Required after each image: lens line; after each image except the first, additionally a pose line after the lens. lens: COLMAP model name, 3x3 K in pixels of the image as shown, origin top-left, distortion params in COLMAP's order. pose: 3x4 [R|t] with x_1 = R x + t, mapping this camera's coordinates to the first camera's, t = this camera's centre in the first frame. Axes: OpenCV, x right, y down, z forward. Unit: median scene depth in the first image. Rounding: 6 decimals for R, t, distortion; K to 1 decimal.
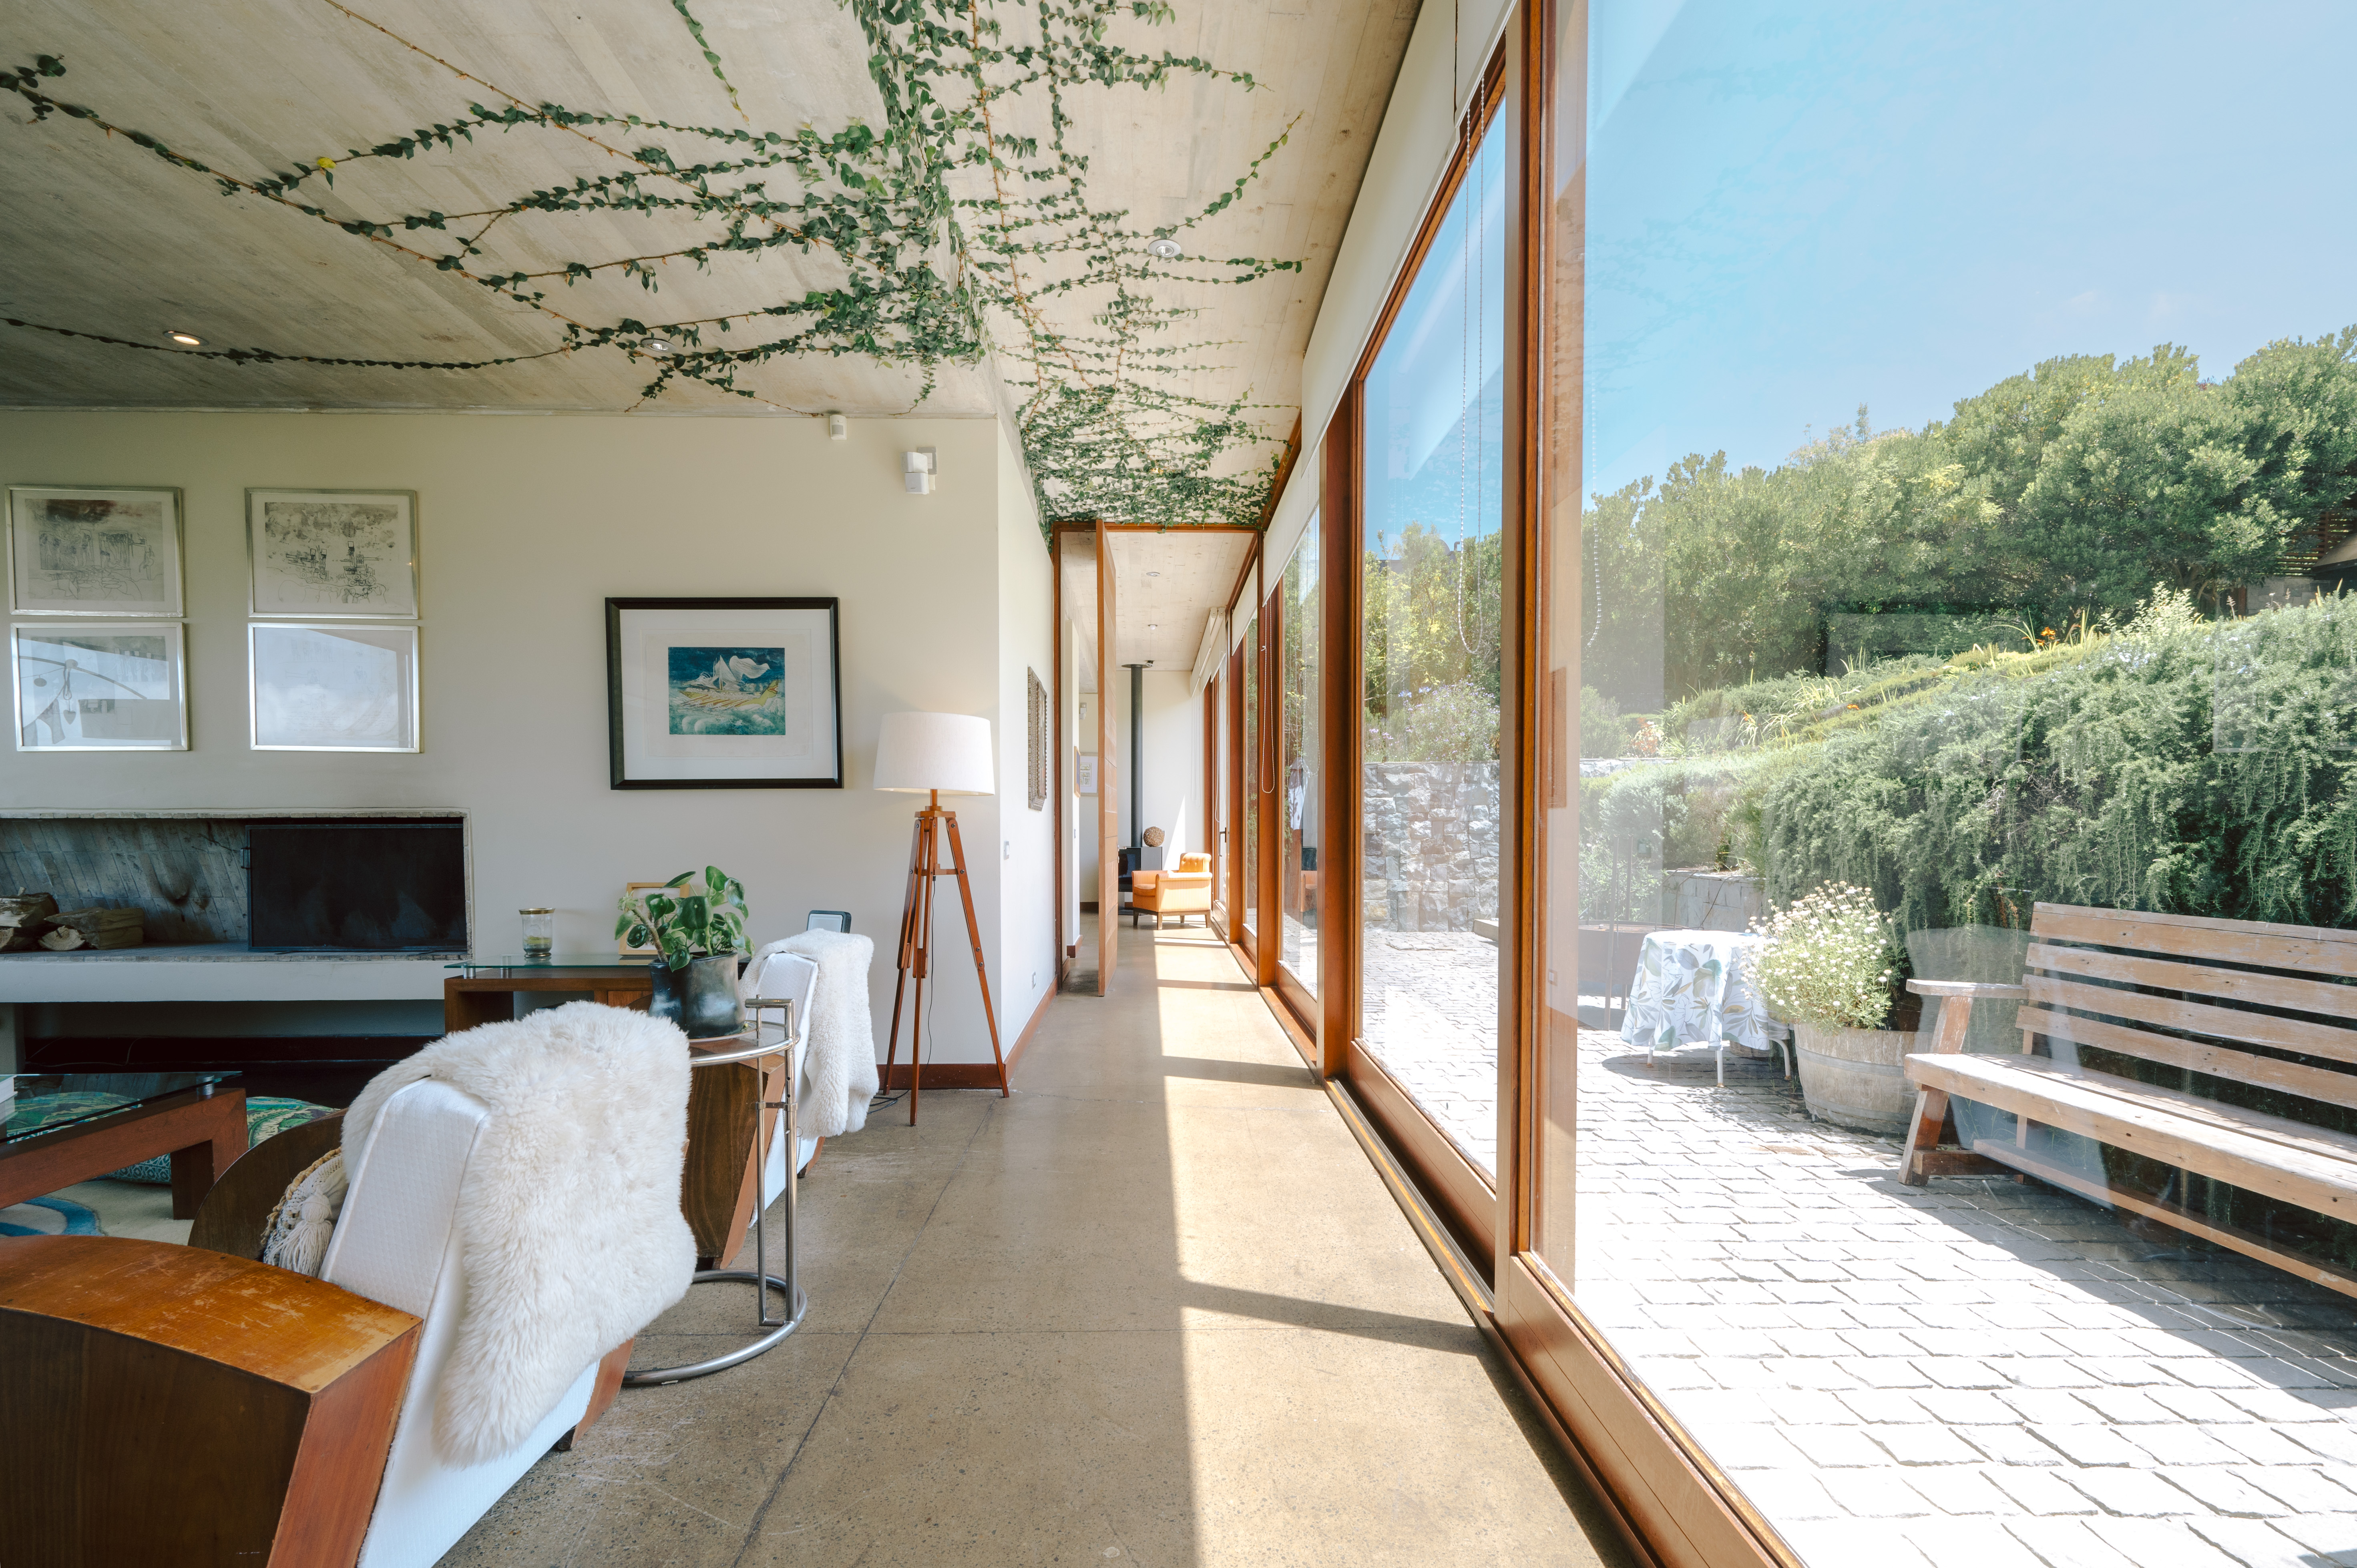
lens RADIAL K [[1040.6, 0, 1185.4], [0, 1040.6, 849.1], [0, 0, 1]] dist [0.000565, -0.000122]
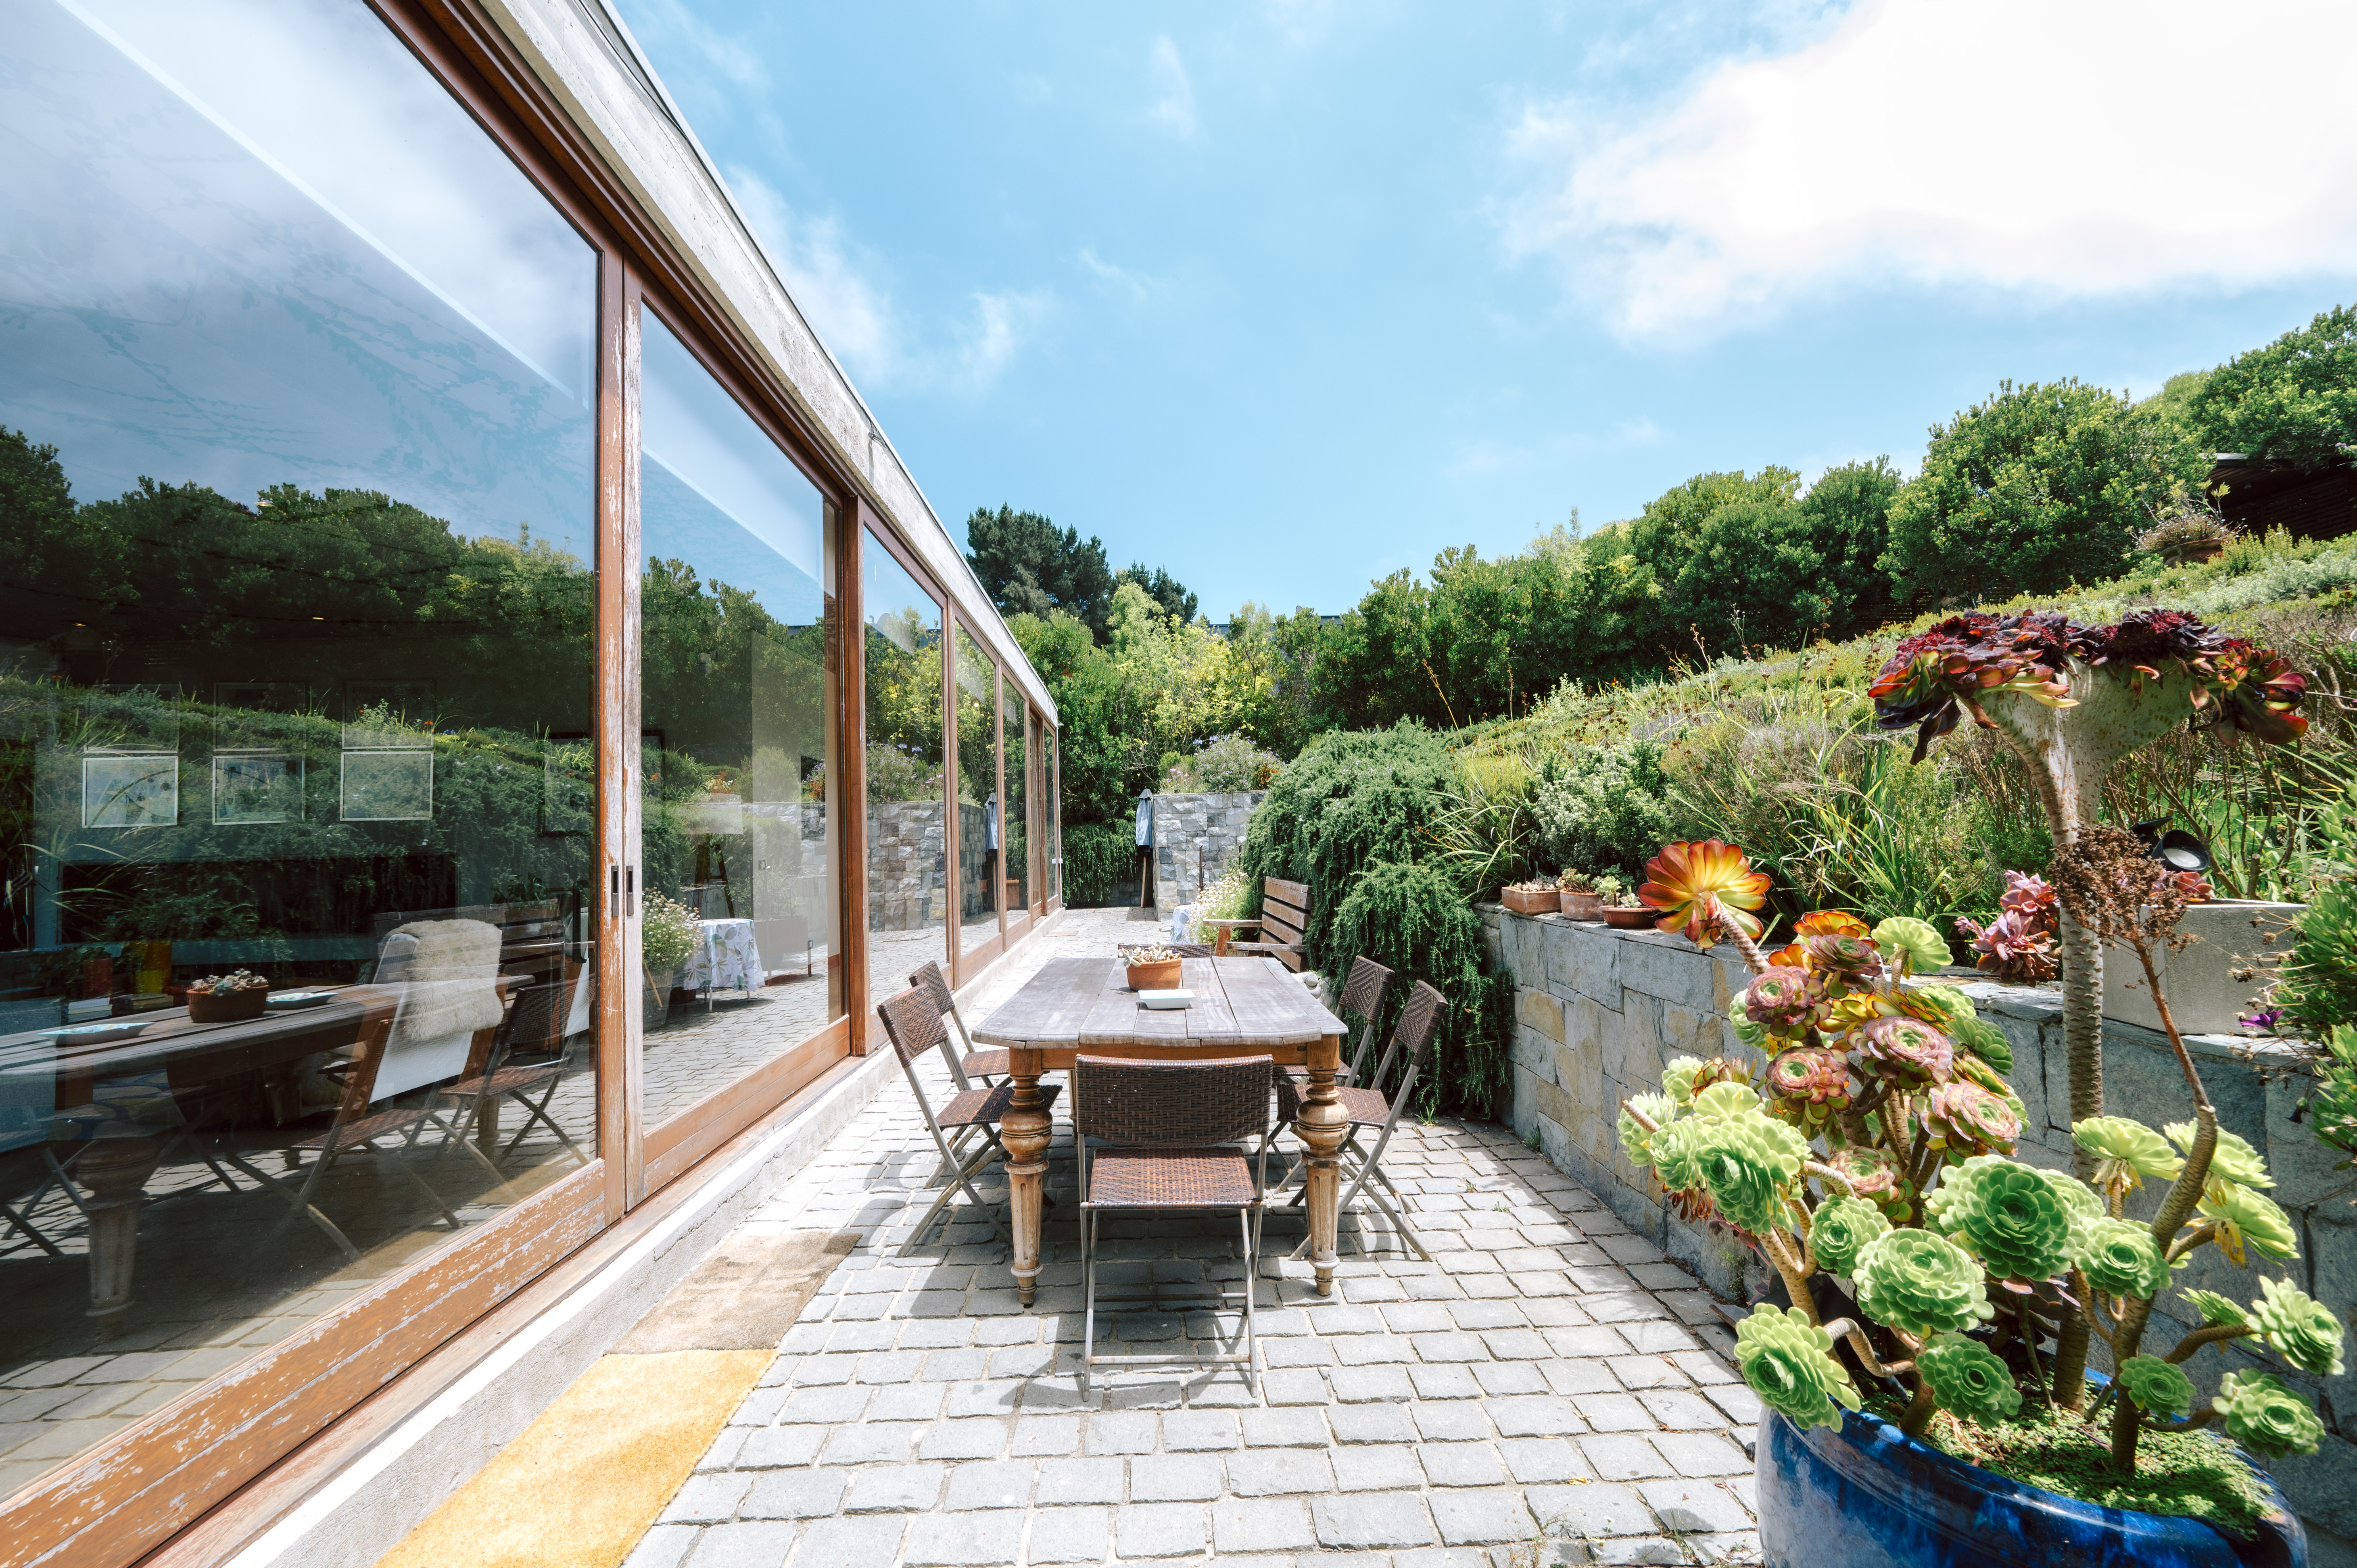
lens RADIAL K [[962.0, 0, 1178.5], [0, 962.0, 784.0], [0, 0, 1]] dist [-0.001443, -0.000203]
pose [[0.999627, -0.027303, 0.000830, 0.187165], [0.027276, 0.996132, -0.083531, 0.006684], [0.001454, 0.083523, 0.996505, -0.223560]]
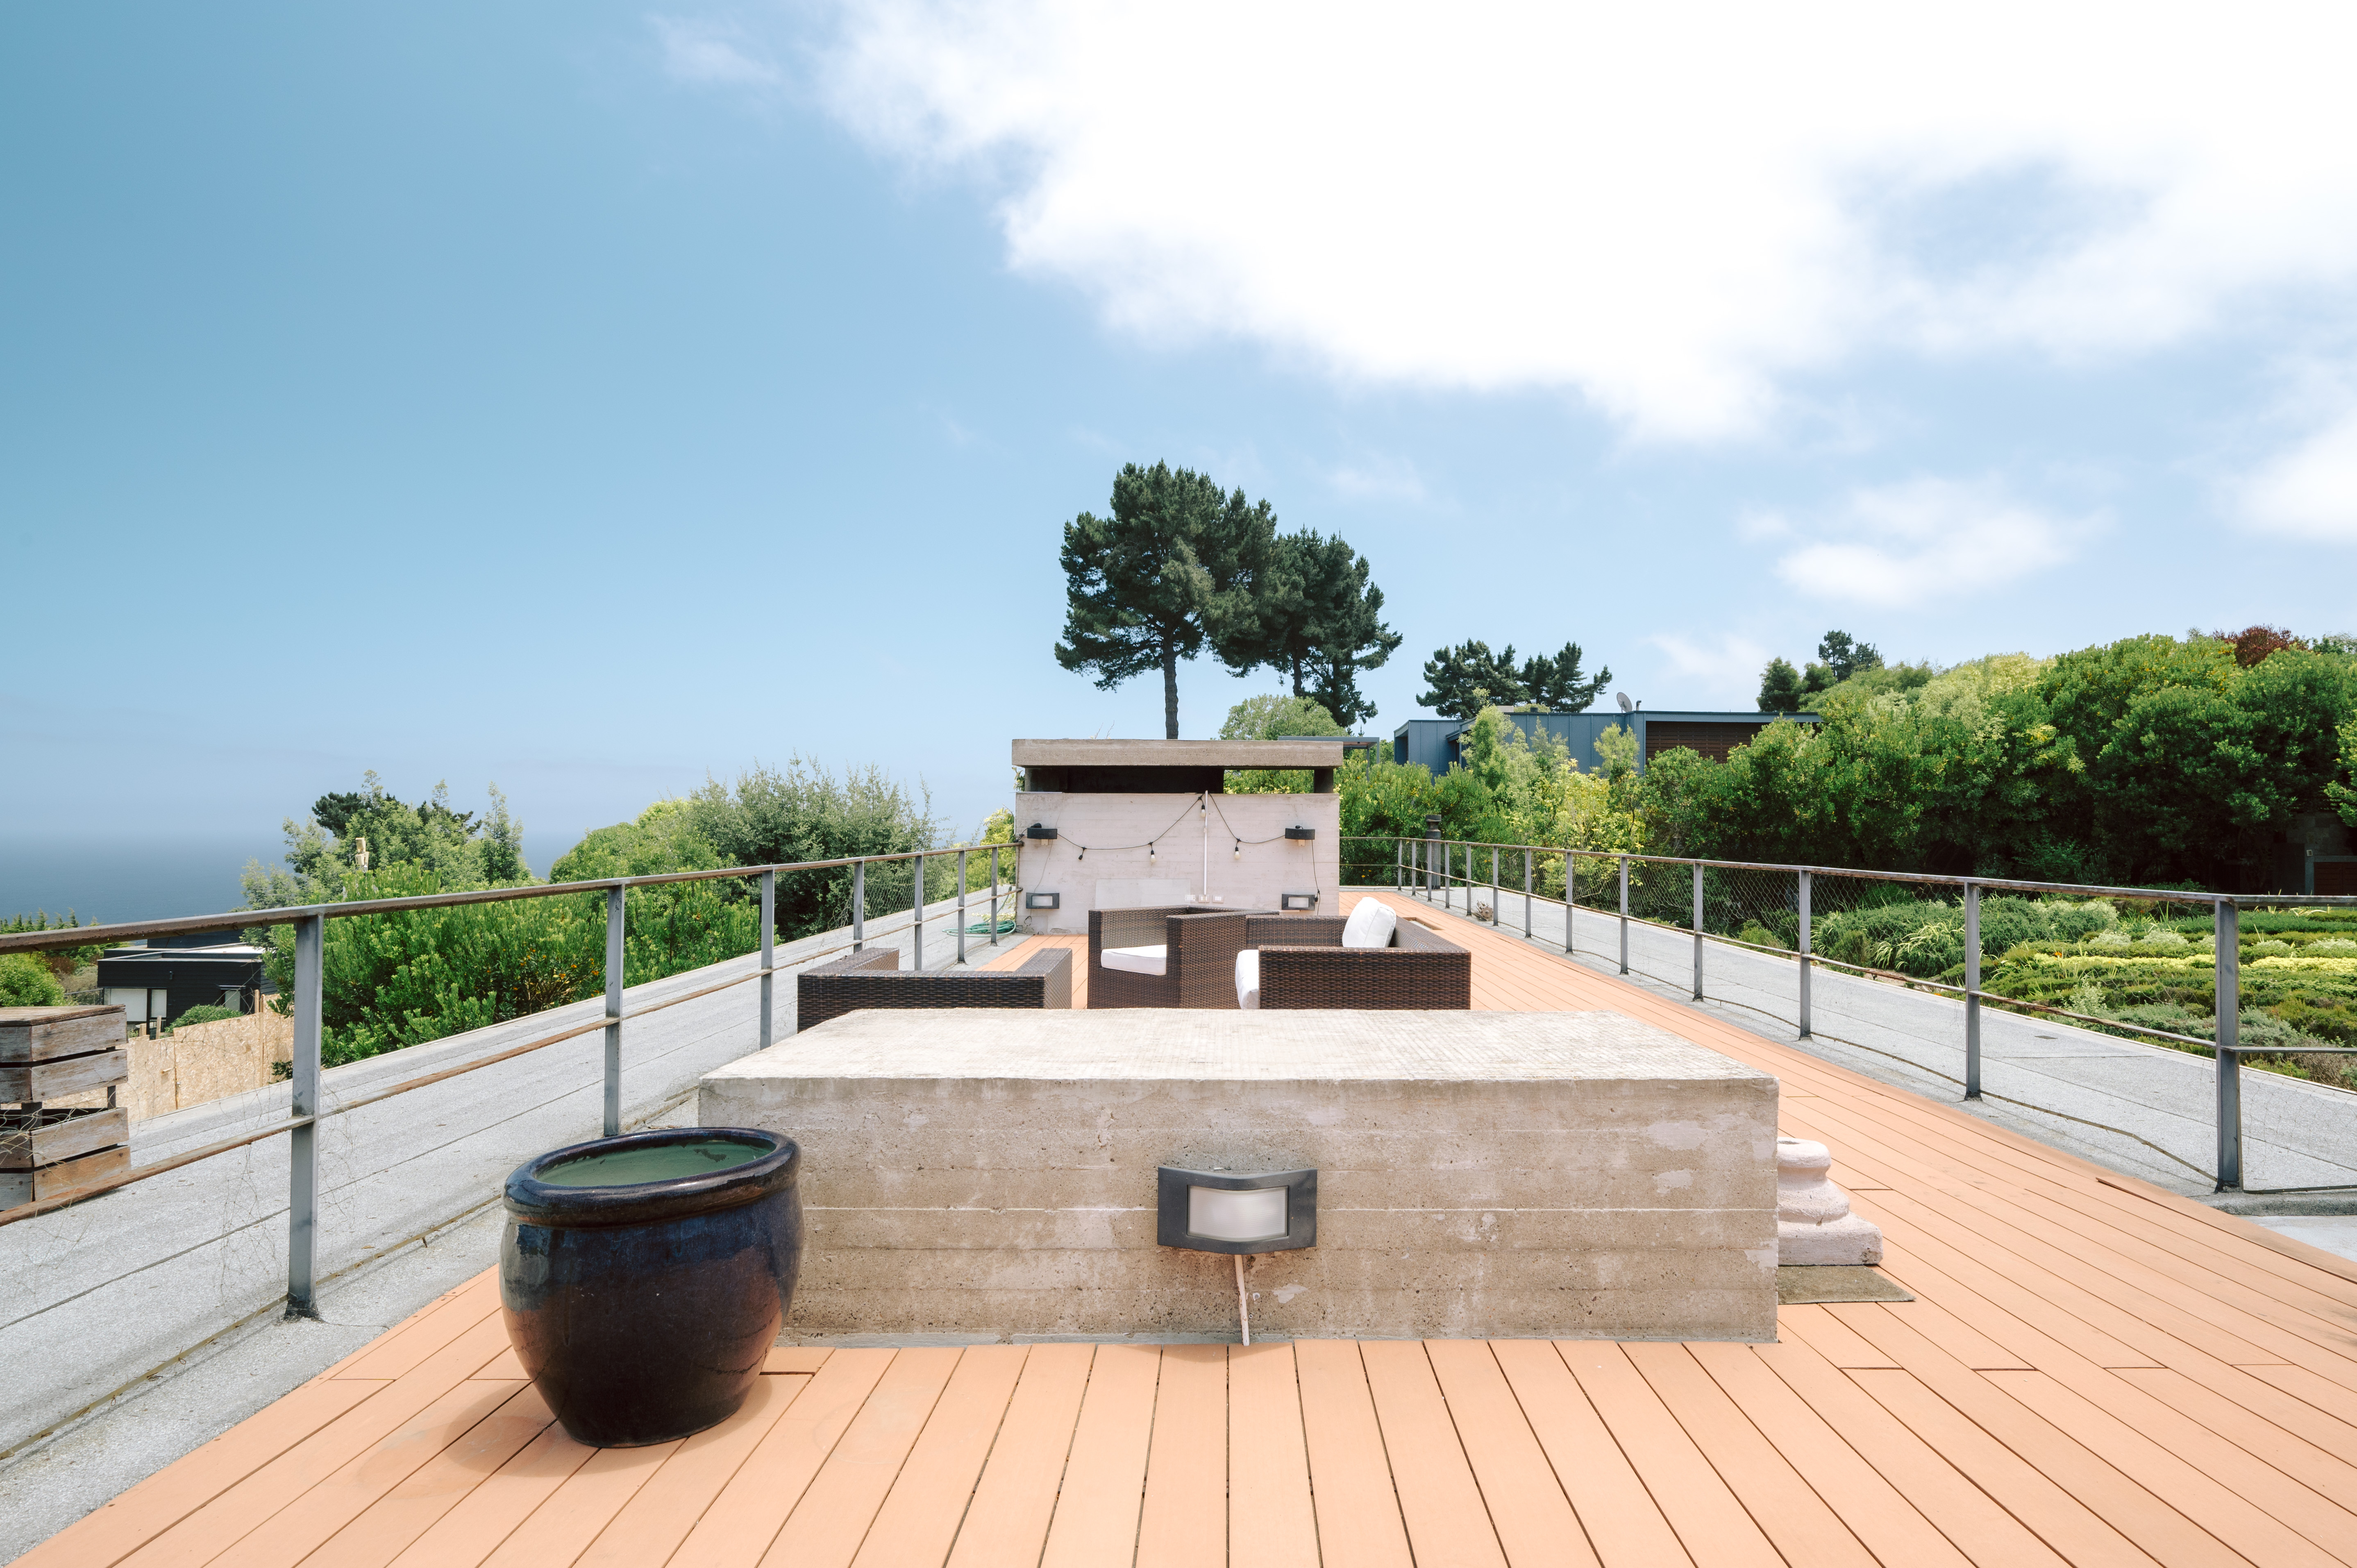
lens RADIAL K [[1241.0, 0, 1243.2], [0, 1241.0, 783.2], [0, 0, 1]] dist [0.001864, 0.001380]
pose [[0.999696, 0.000654, -0.024657, -0.250451], [-0.002054, 0.998382, -0.056822, -0.244498], [0.024580, 0.056855, 0.998080, -0.640369]]
